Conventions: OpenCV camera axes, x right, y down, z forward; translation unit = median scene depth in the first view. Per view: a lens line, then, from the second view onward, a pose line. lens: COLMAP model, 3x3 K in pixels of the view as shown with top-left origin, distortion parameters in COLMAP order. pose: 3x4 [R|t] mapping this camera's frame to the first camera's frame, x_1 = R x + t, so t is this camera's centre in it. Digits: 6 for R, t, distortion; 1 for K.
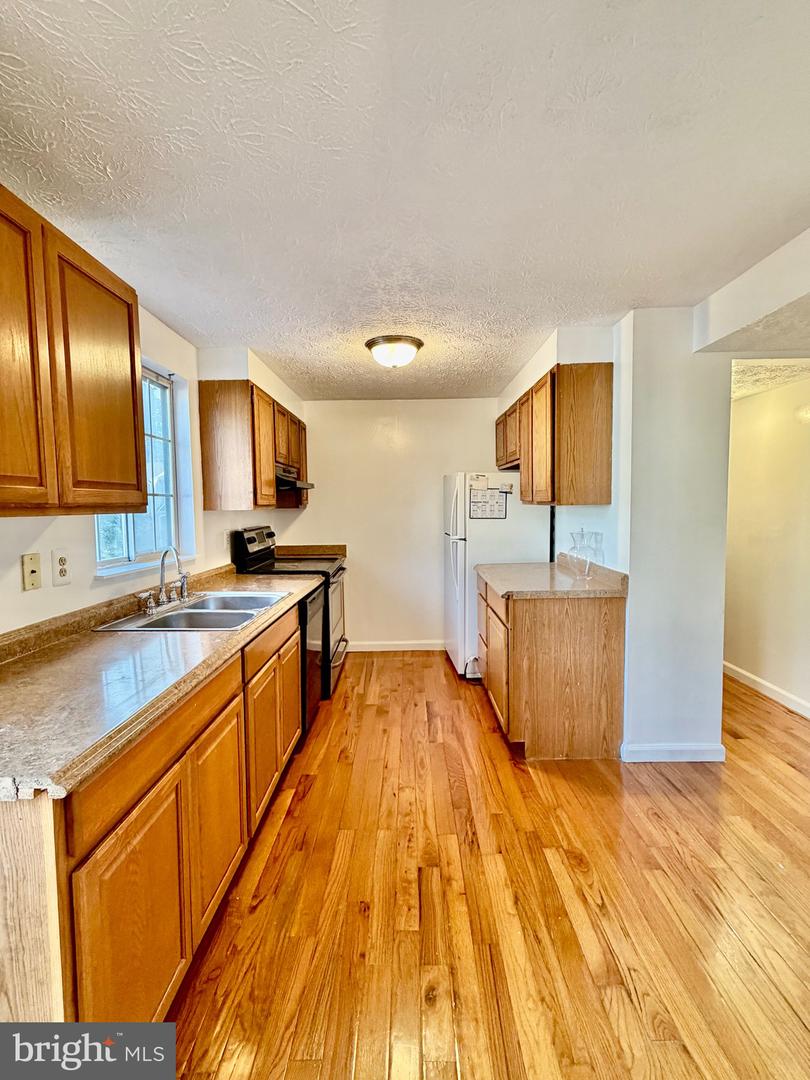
lens RADIAL K [[490.3, 0, 406.1], [0, 490.3, 539.0], [0, 0, 1]] dist [-0.004319, 0.000296]
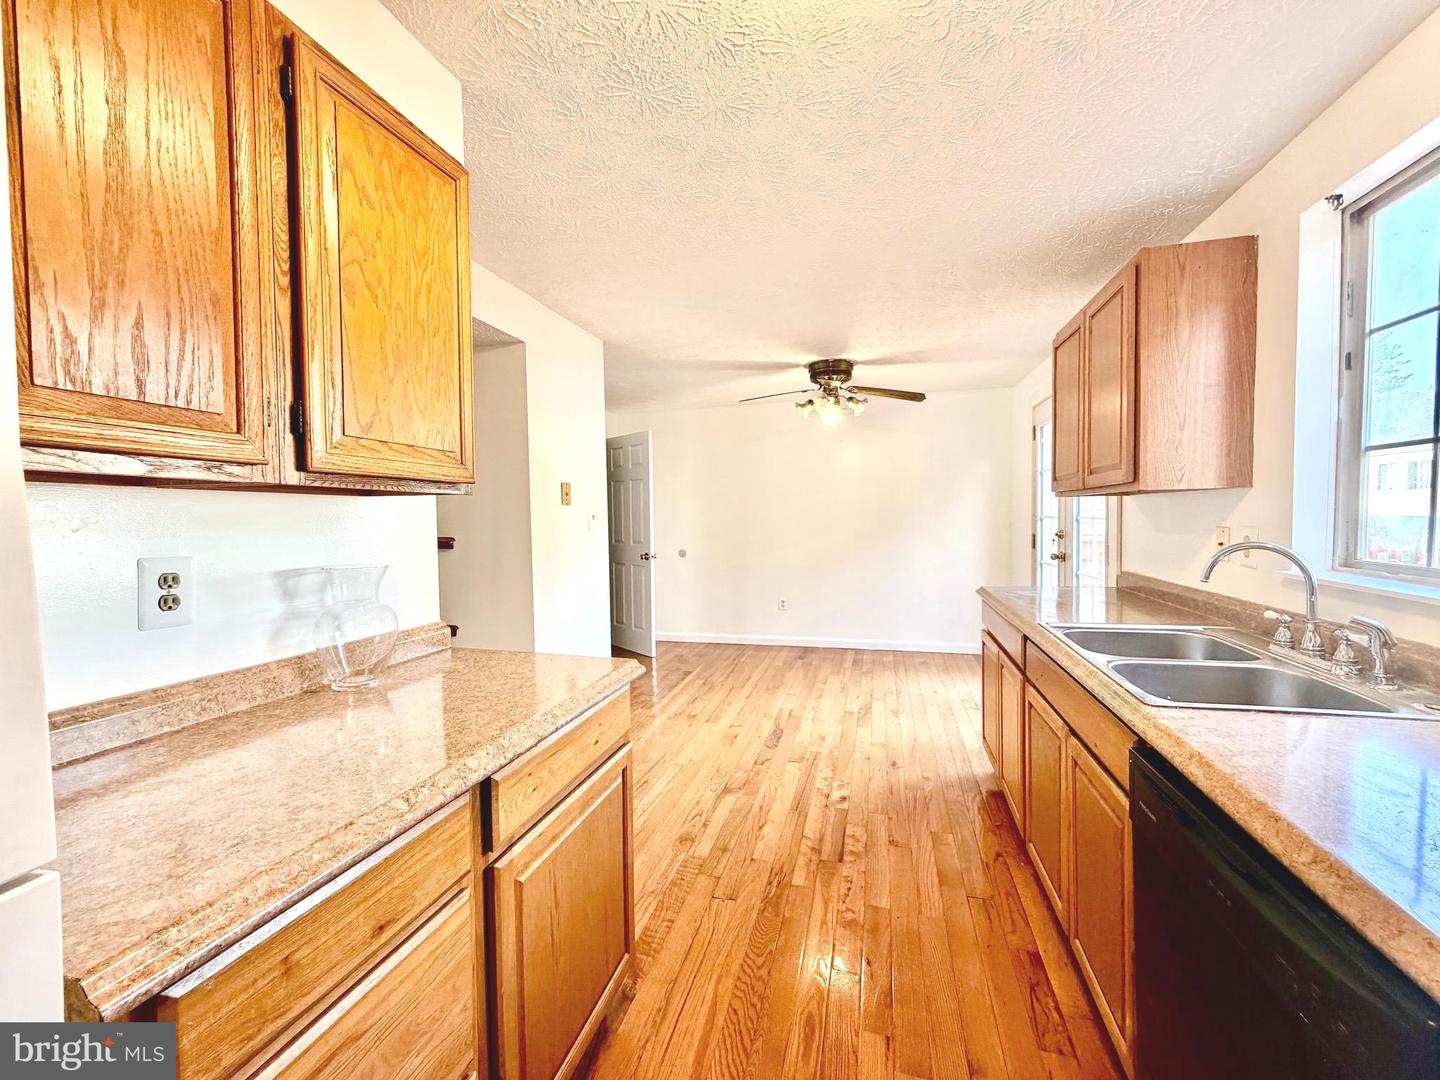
lens RADIAL K [[574.9, 0, 721.3], [0, 574.9, 533.0], [0, 0, 1]] dist [-0.000286, 0.000468]
pose [[-0.964863, 0.021903, 0.261837, -0.044388], [0.048500, 0.994242, 0.095551, -0.080971], [-0.258237, 0.104893, -0.960370, 1.622760]]
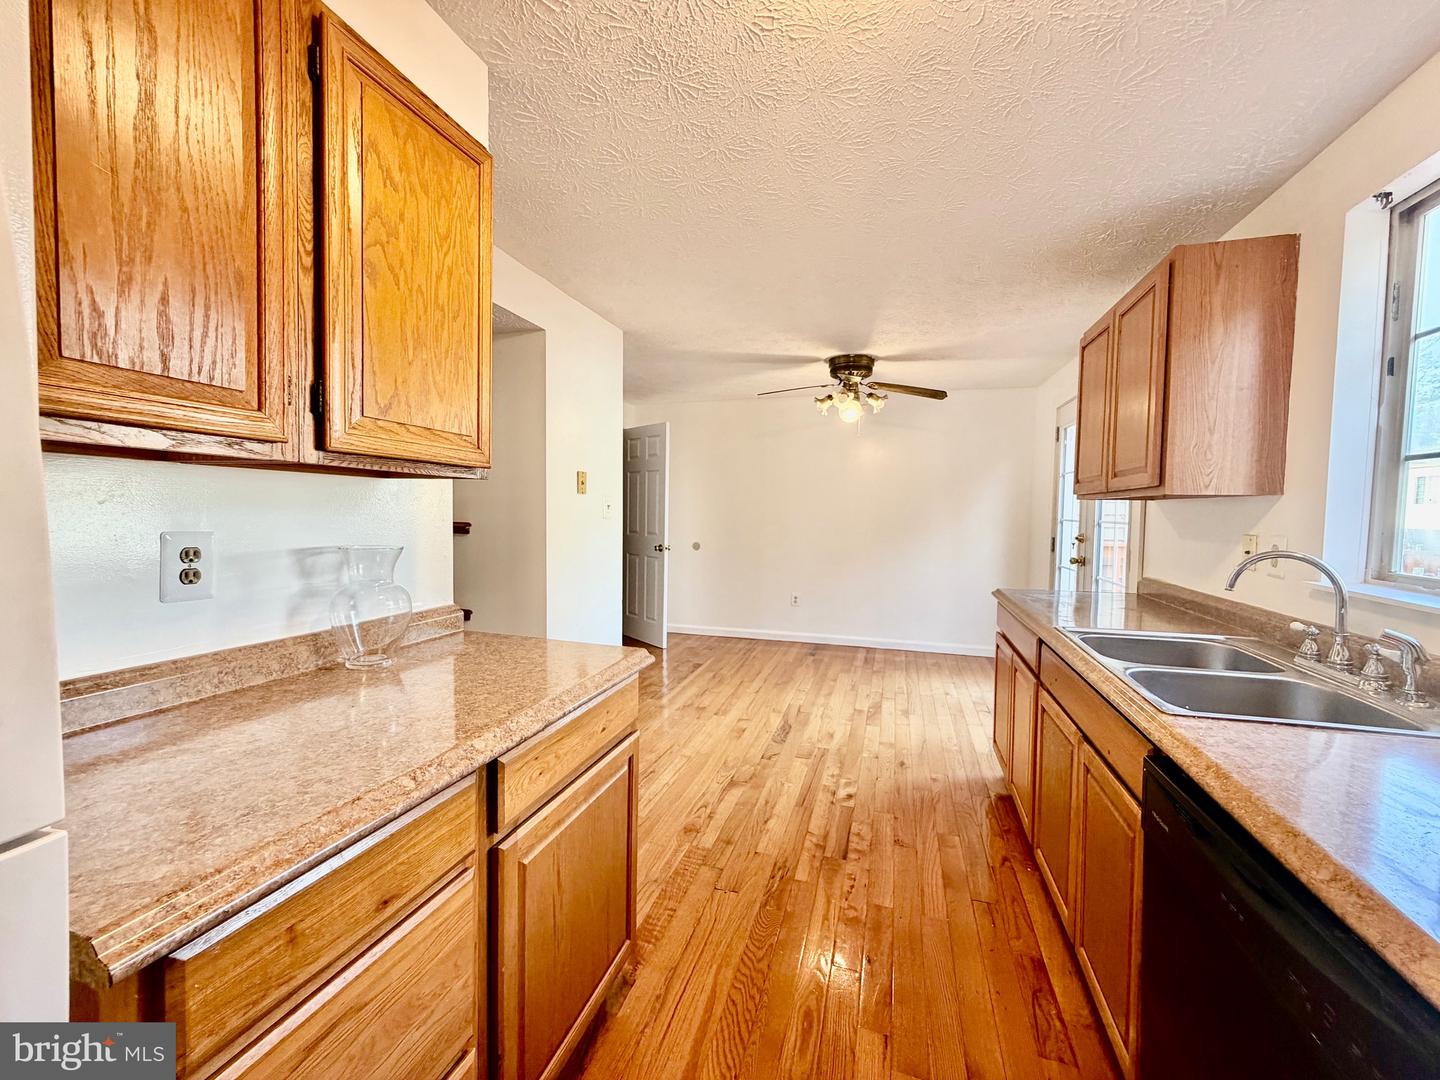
lens RADIAL K [[574.9, 0, 722.0], [0, 574.9, 533.9], [0, 0, 1]] dist [-0.000286, 0.000468]
pose [[-0.958041, -0.010461, 0.286440, -0.046165], [0.020611, 0.994232, 0.105250, -0.077029], [-0.285889, 0.106738, -0.952300, 1.618797]]
